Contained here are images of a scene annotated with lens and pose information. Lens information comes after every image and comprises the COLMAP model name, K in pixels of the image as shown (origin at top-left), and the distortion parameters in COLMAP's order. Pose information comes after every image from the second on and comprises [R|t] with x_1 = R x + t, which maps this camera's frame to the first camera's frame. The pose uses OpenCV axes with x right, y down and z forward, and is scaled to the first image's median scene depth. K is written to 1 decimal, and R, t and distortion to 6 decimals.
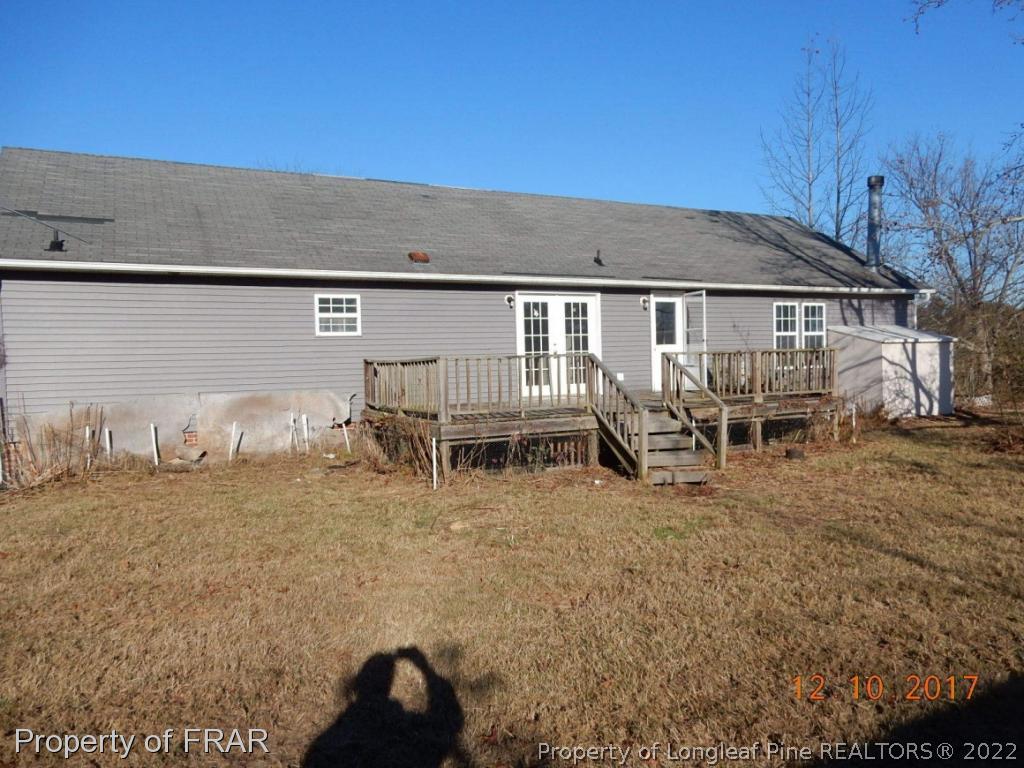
lens RADIAL K [[756.0, 0, 513.2], [0, 756.0, 383.6], [0, 0, 1]] dist [-0.003951, 0.009422]
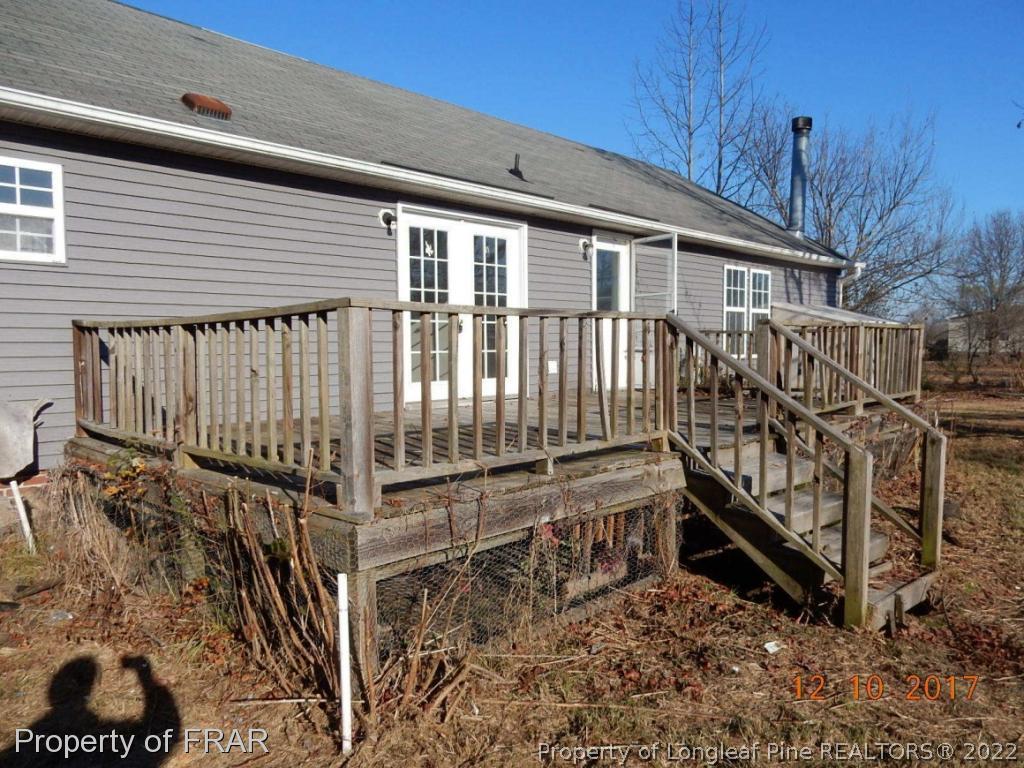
lens RADIAL K [[756.0, 0, 509.3], [0, 756.0, 386.8], [0, 0, 1]] dist [-0.003951, 0.009422]
pose [[0.947923, 0.001629, 0.318494, -0.089405], [-0.007750, 0.999809, 0.017954, -0.003851], [-0.318404, -0.019487, 0.947755, 0.463177]]
